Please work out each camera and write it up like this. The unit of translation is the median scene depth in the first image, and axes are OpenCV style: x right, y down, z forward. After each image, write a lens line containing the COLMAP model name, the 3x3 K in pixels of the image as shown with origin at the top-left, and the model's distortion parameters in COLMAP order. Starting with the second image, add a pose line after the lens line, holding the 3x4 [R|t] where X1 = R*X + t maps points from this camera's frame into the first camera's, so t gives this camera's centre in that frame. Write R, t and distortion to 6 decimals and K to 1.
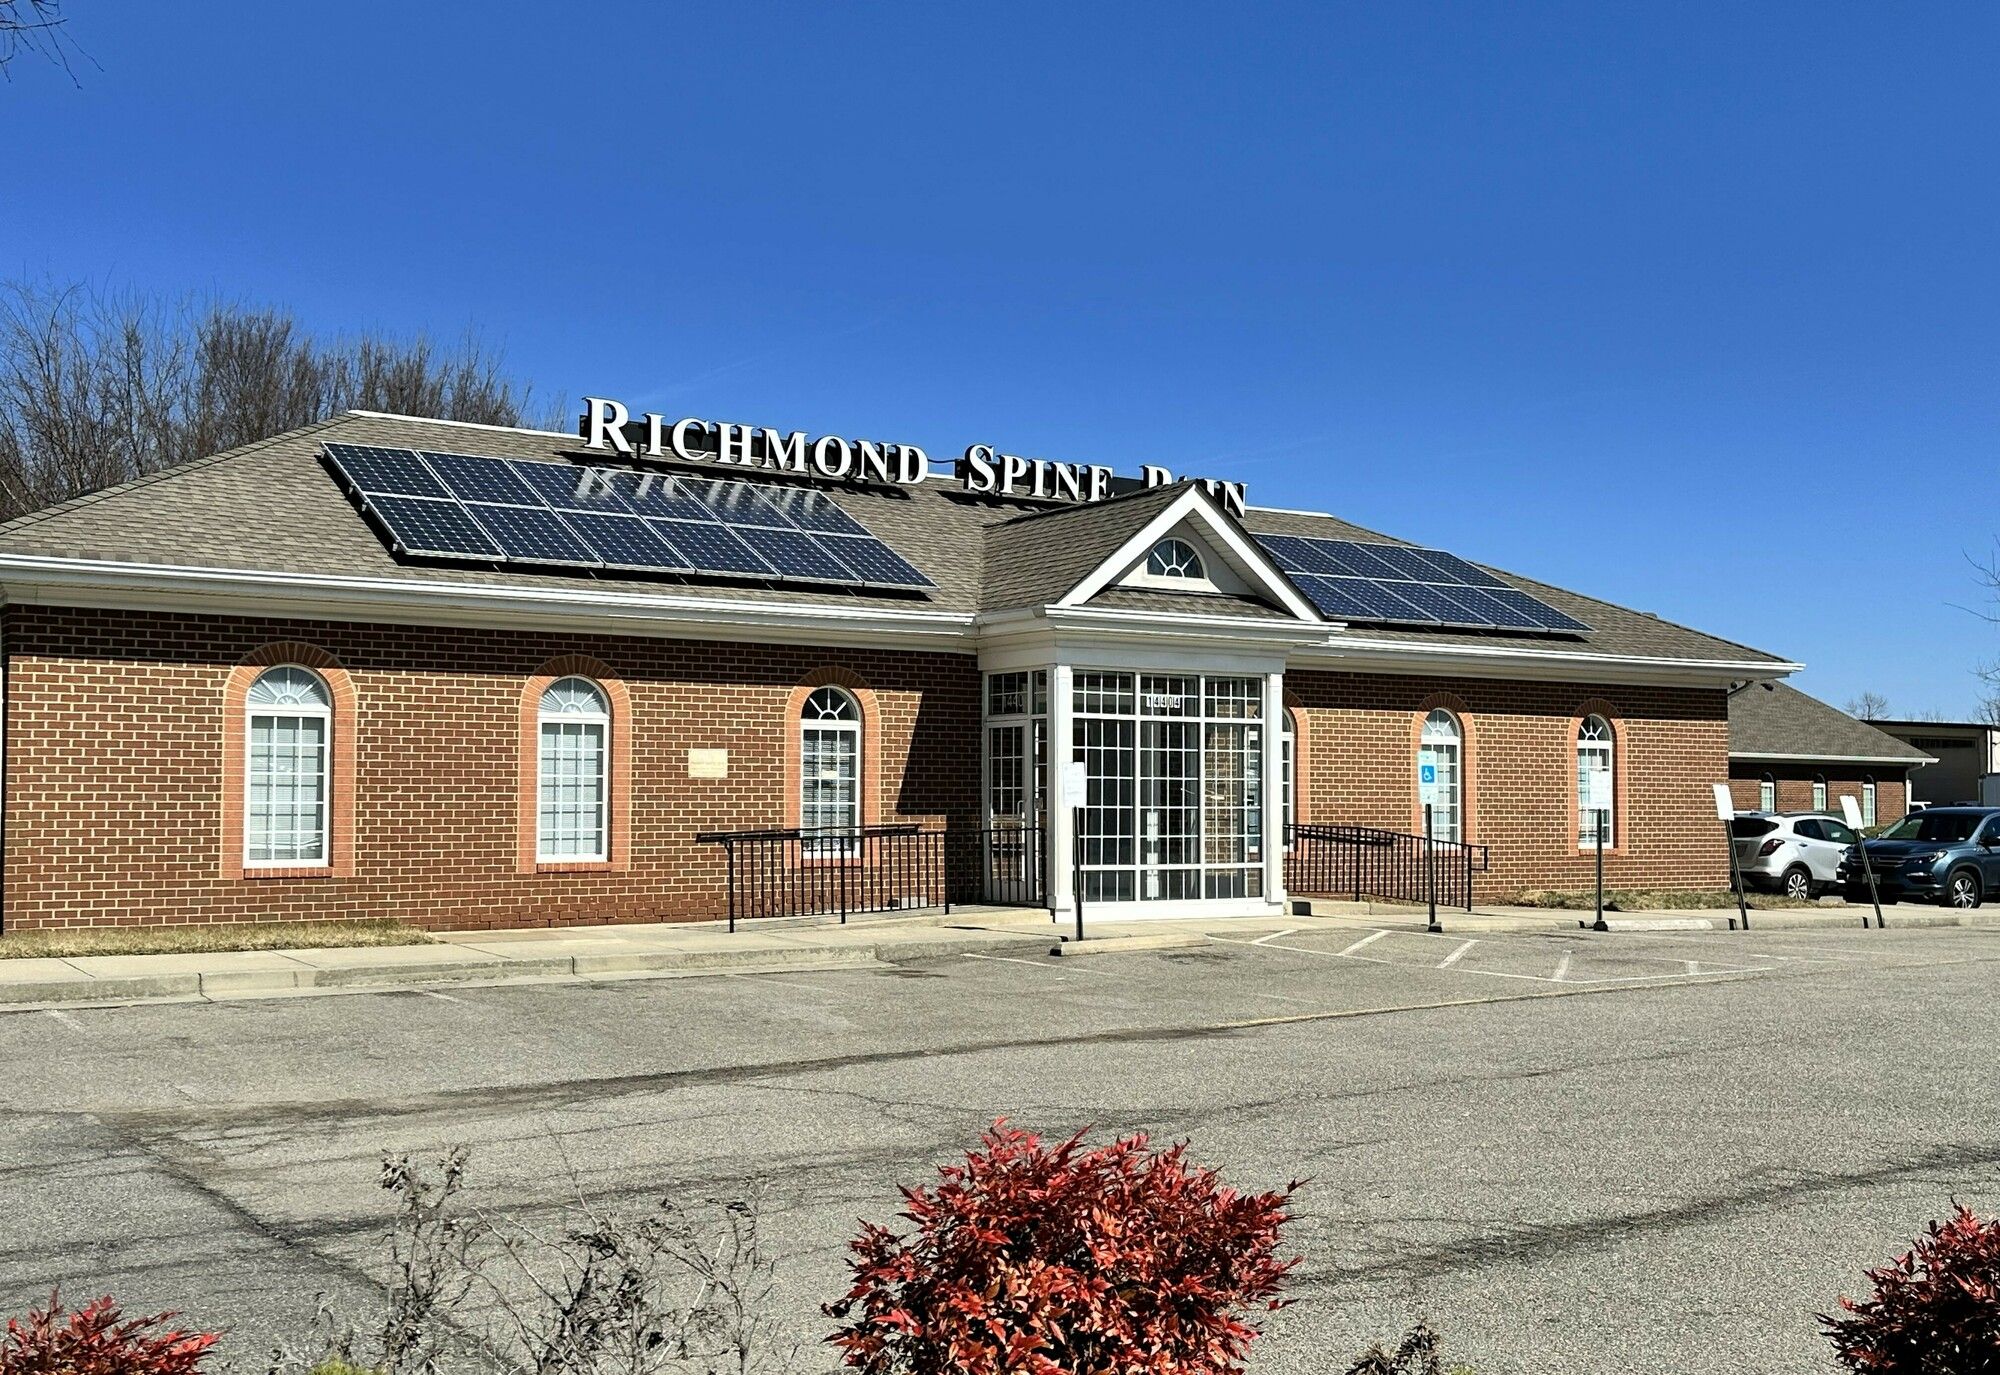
lens RADIAL K [[2087.1, 0, 1005.6], [0, 2087.1, 738.3], [0, 0, 1]] dist [0.146253, 0.011620]
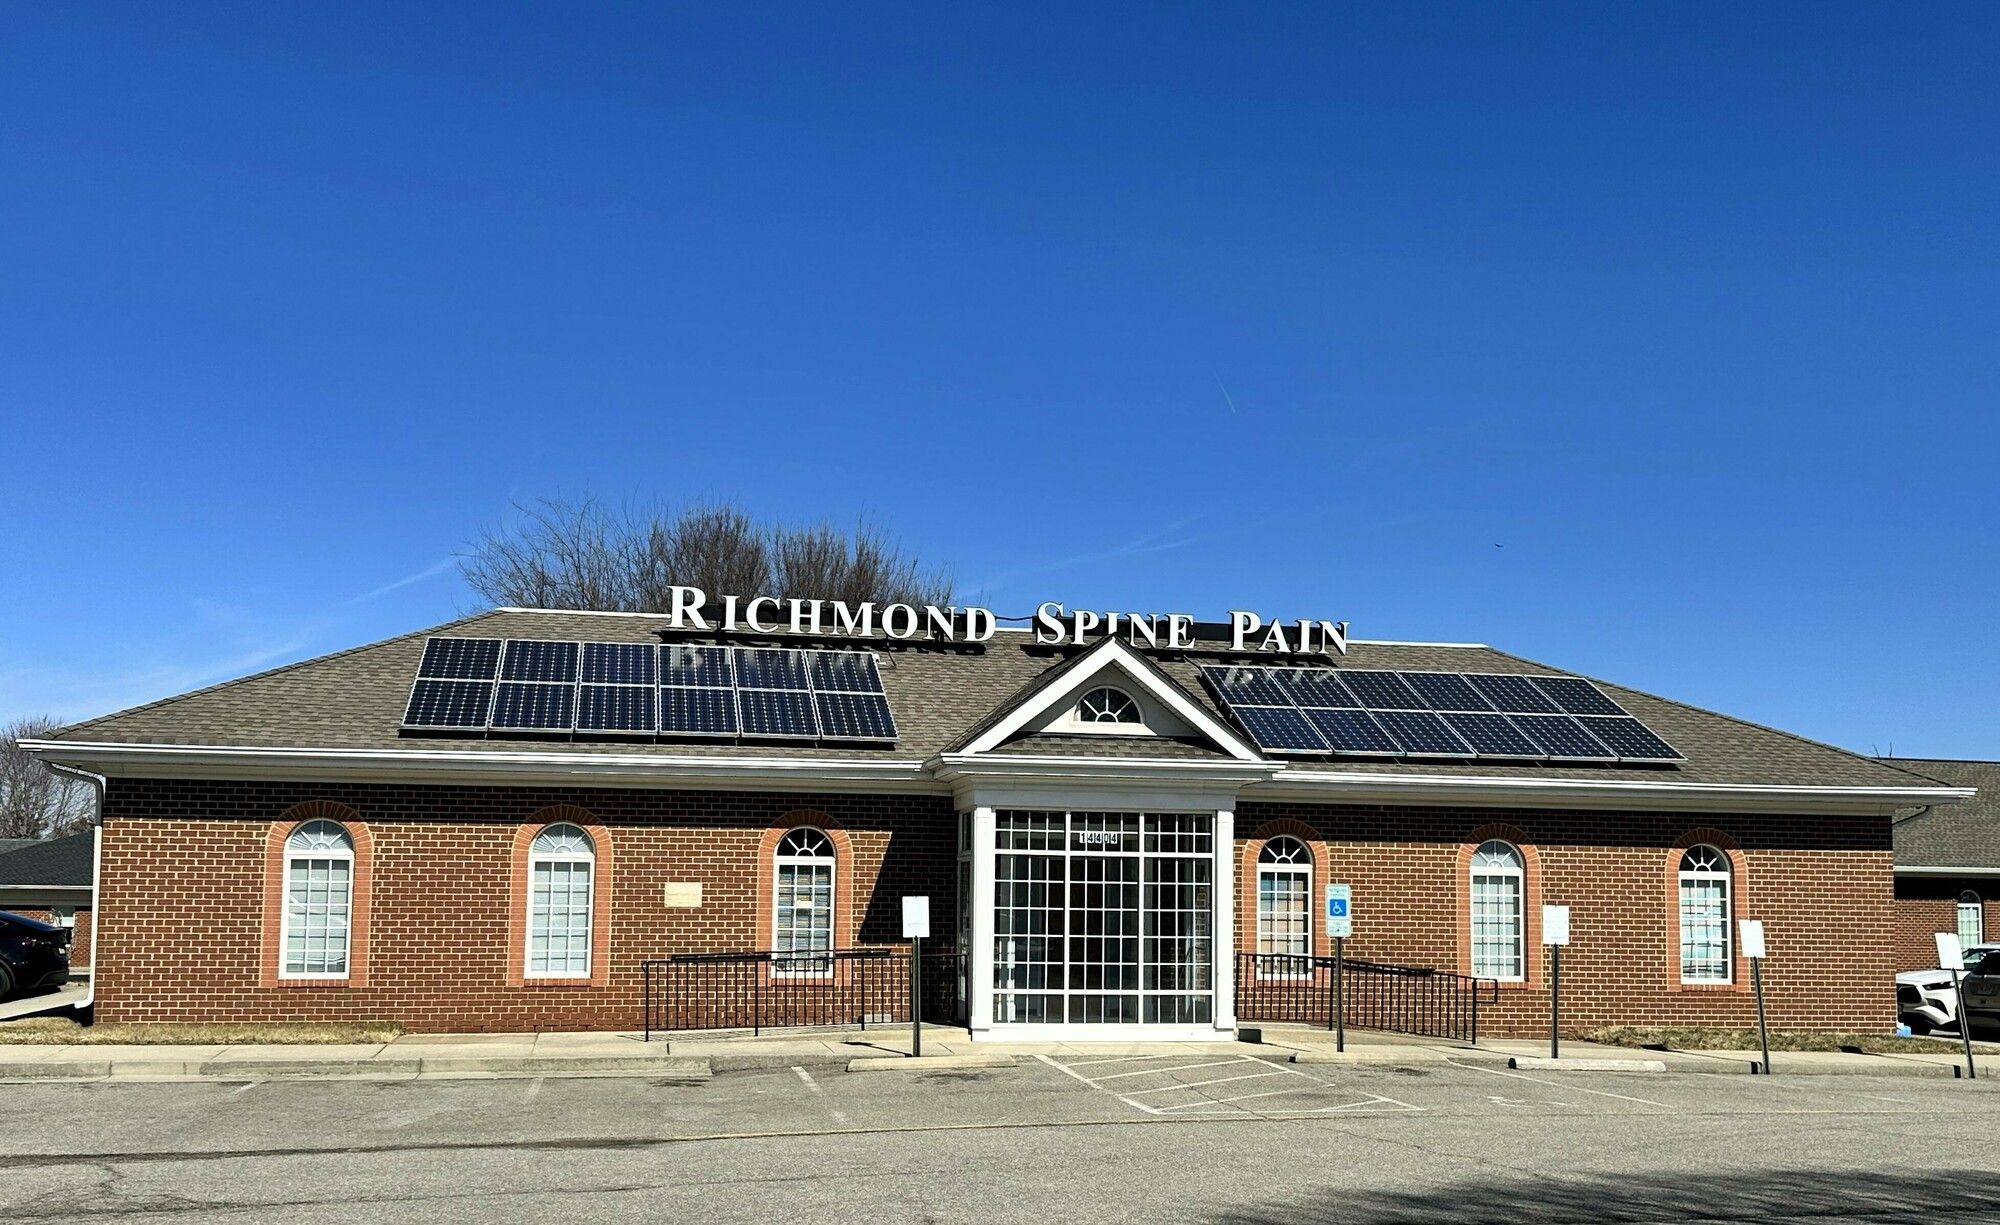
lens RADIAL K [[1975.4, 0, 1004.6], [0, 1975.4, 776.2], [0, 0, 1]] dist [0.133545, -0.019821]
pose [[0.924032, -0.017834, -0.381900, 0.430825], [0.003496, 0.999264, -0.038204, -0.010924], [0.382300, 0.033966, 0.923414, 0.040522]]
